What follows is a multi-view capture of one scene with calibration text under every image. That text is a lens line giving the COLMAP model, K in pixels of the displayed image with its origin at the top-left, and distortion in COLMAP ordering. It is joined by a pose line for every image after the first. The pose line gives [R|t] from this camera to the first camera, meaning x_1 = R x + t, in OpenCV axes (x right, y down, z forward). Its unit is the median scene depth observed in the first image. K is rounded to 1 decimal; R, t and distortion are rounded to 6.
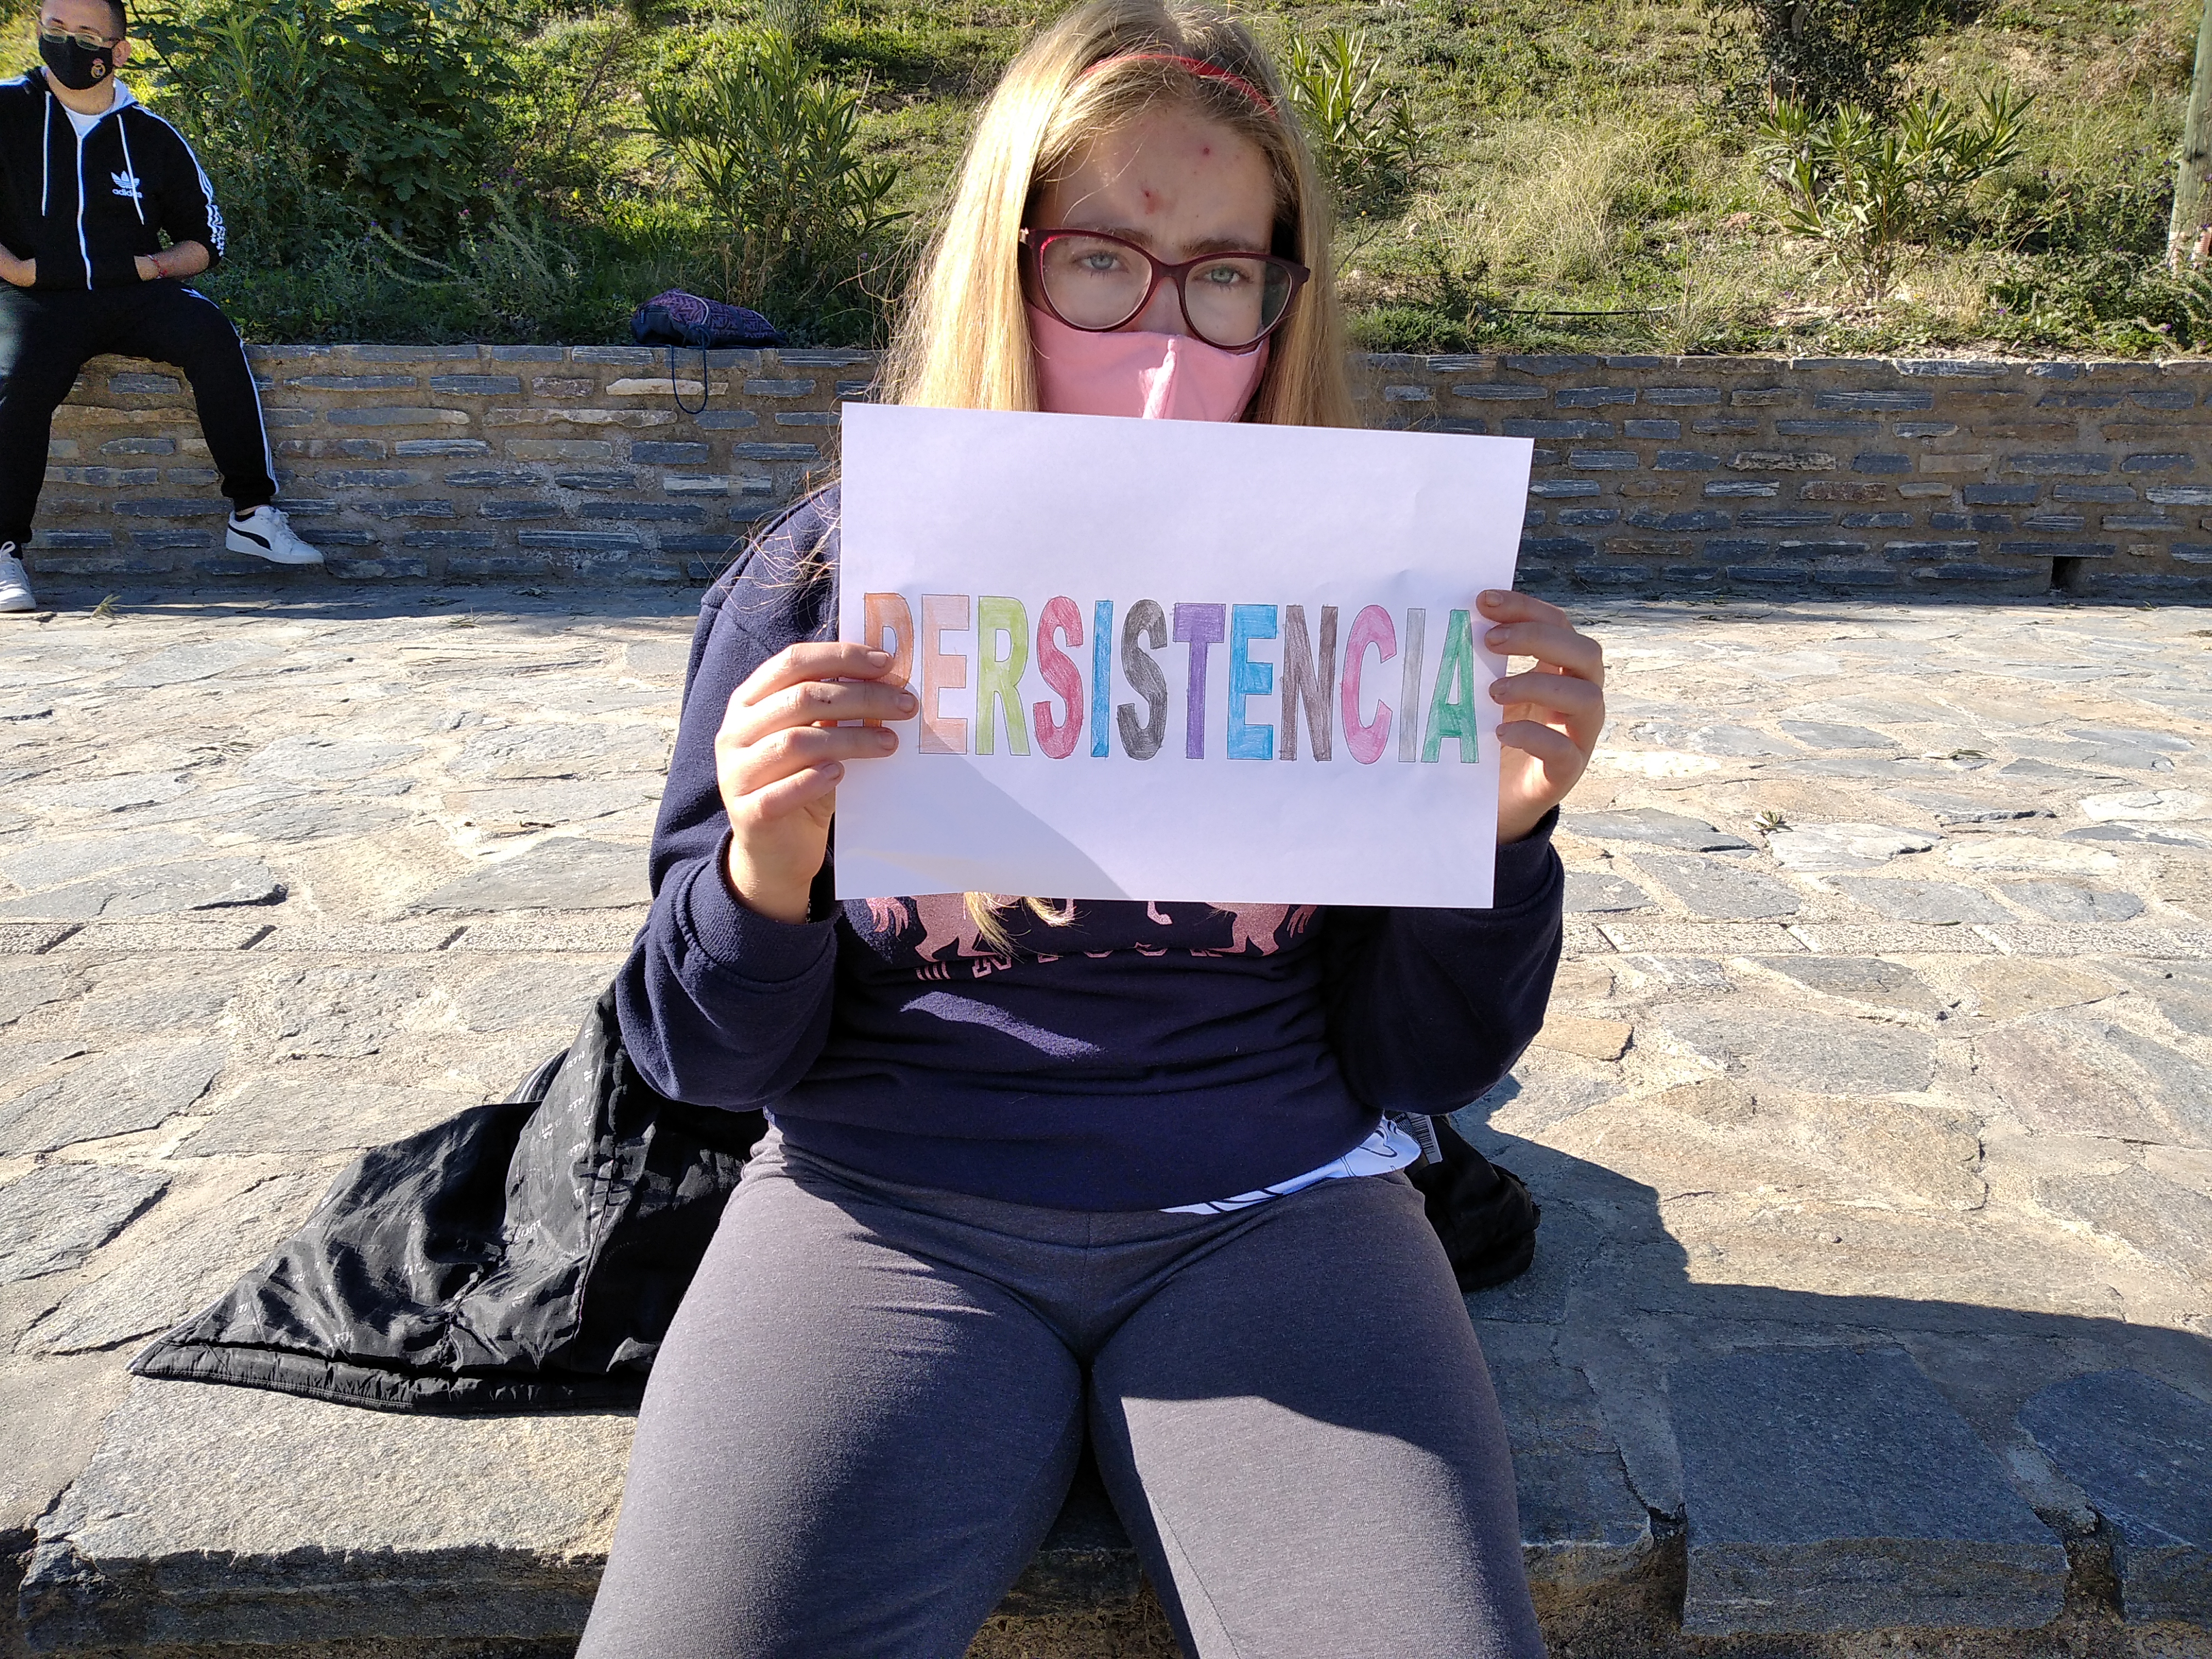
lens RADIAL K [[1878.9, 0, 1111.4], [0, 1878.9, 782.4], [0, 0, 1]] dist [-0.009843, -0.010191]
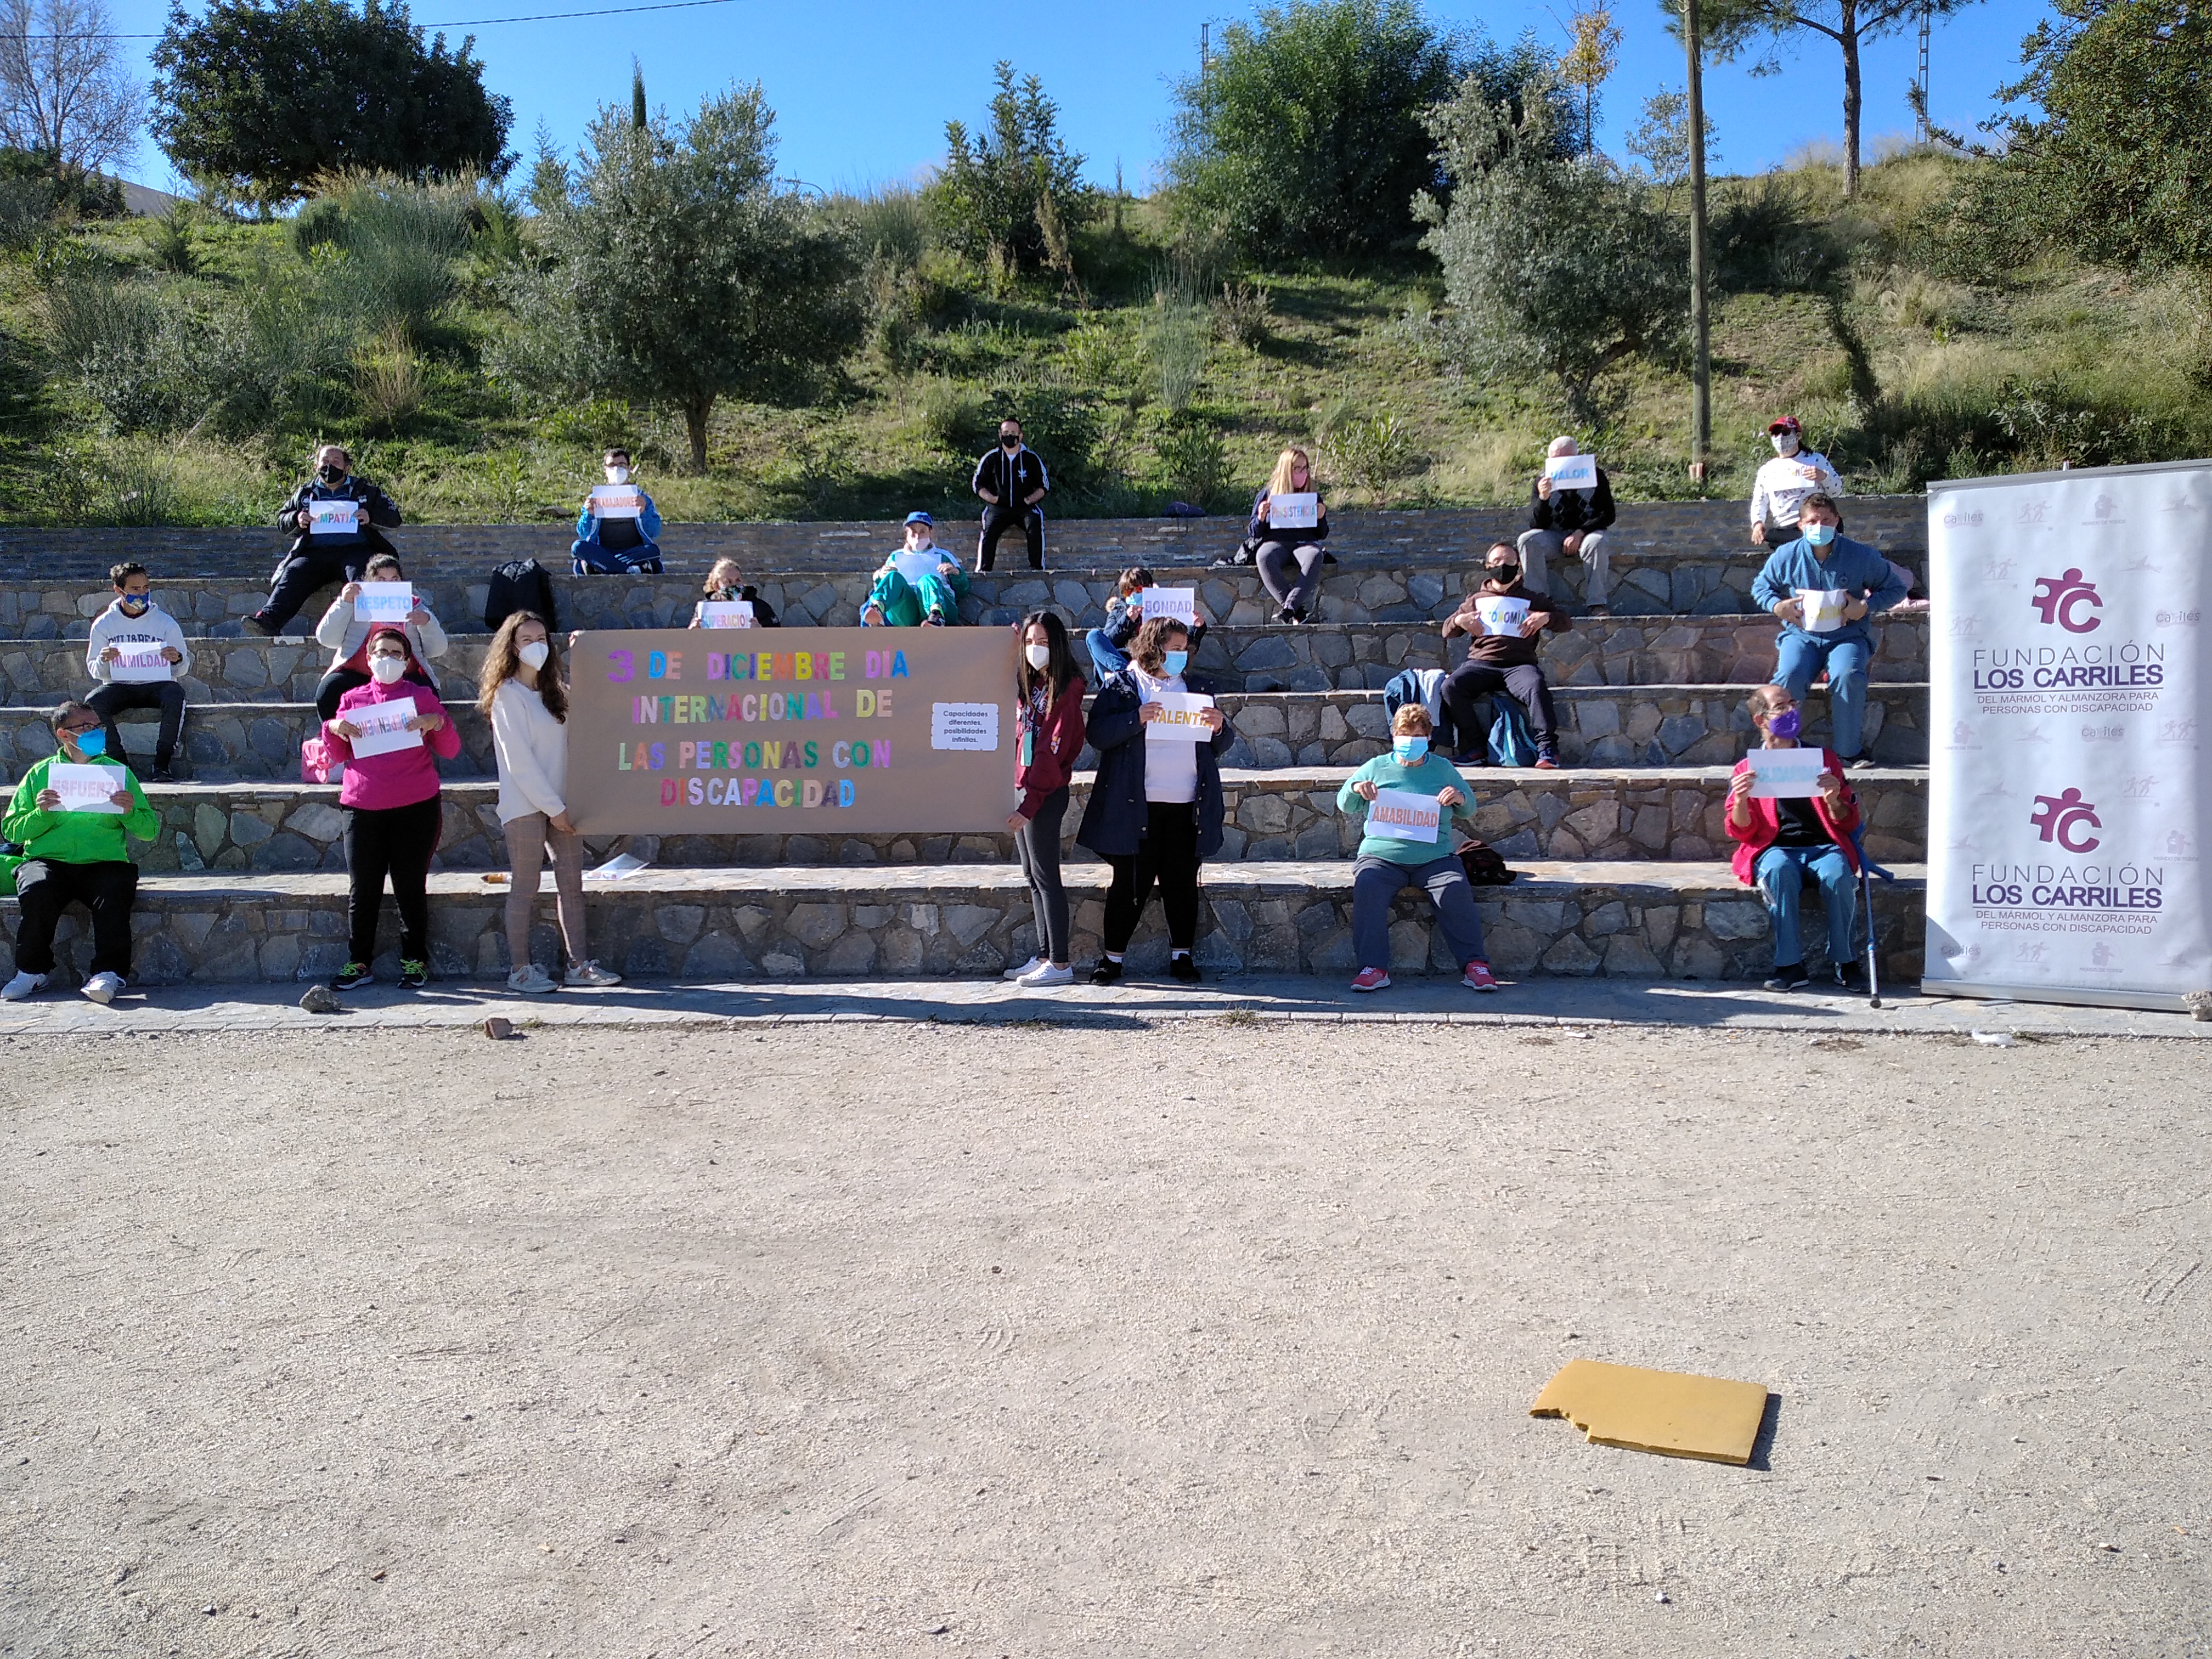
lens RADIAL K [[1842.5, 0, 1095.8], [0, 1842.5, 819.2], [0, 0, 1]] dist [0.208742, -0.707094]
pose [[0.990662, -0.010937, -0.135904, 0.069963], [-0.006976, 0.991405, -0.130641, 0.744181], [0.136165, 0.130369, 0.982071, -2.228815]]
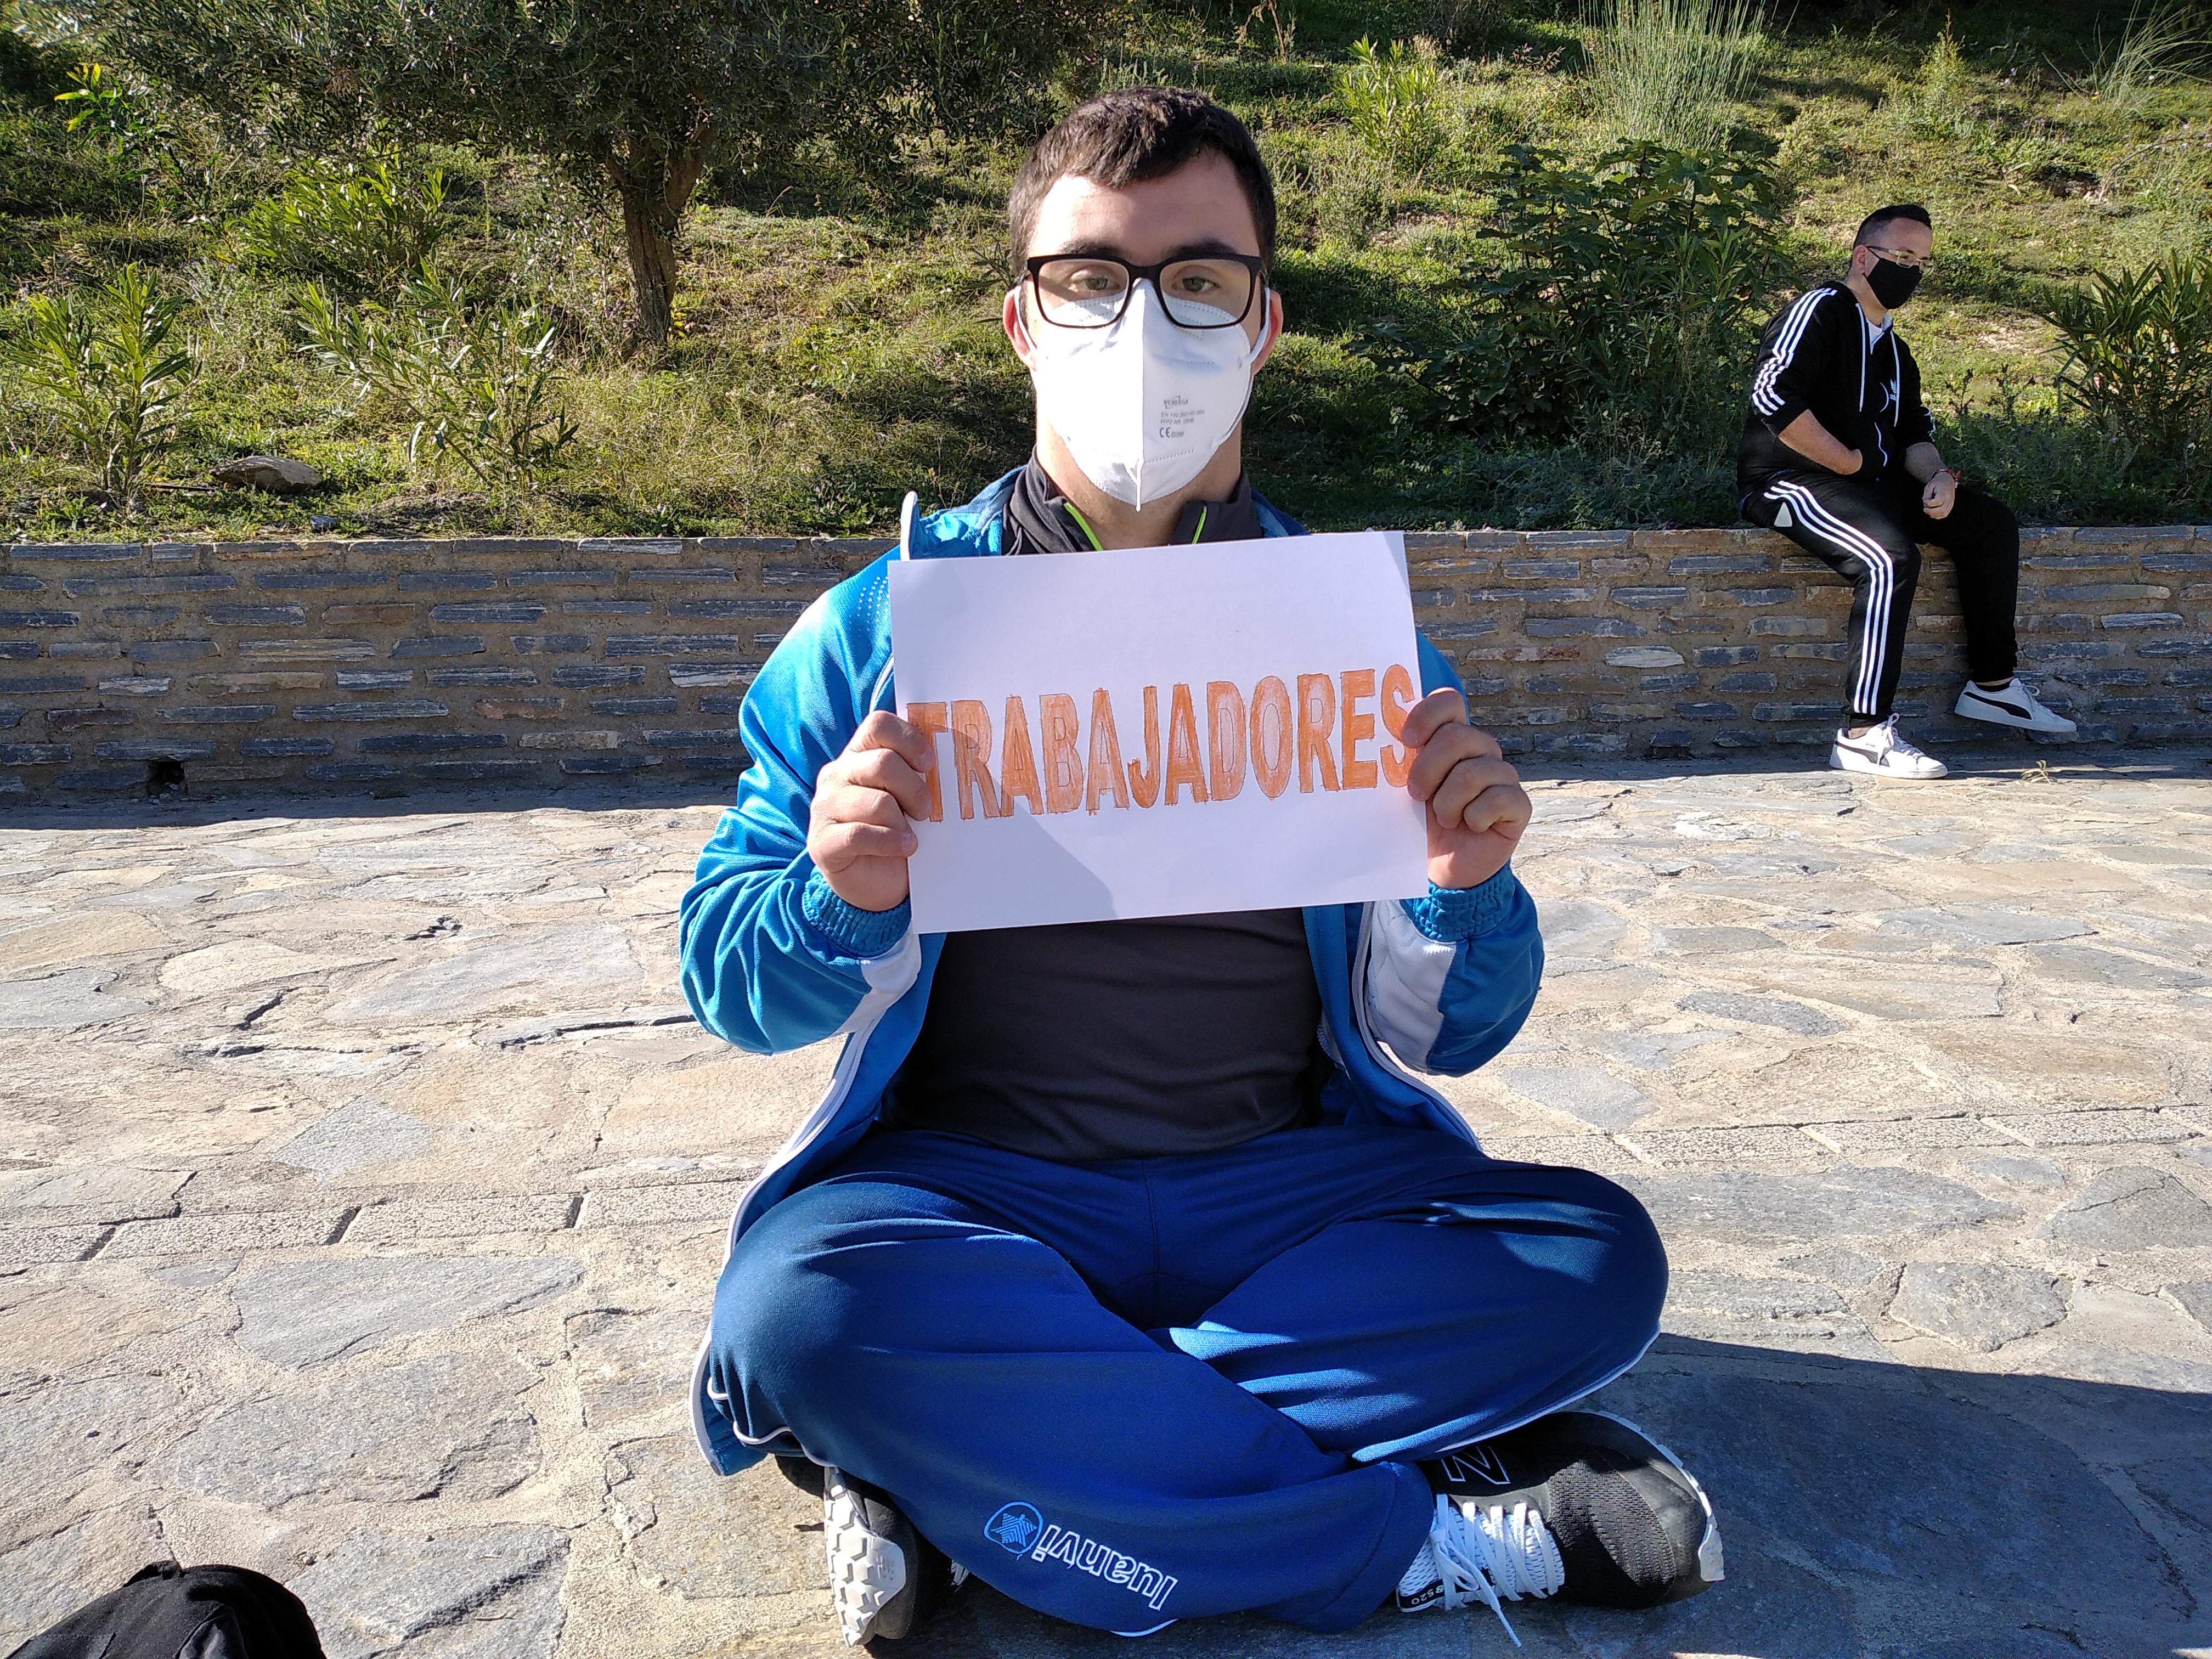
lens RADIAL K [[1833.8, 0, 1136.6], [0, 1833.8, 850.8], [0, 0, 1]] dist [0.037665, -0.141962]
pose [[0.999235, -0.025838, 0.029366, -0.958432], [0.027457, 0.998045, -0.056154, -0.002916], [-0.027858, 0.056917, 0.997990, -0.026073]]
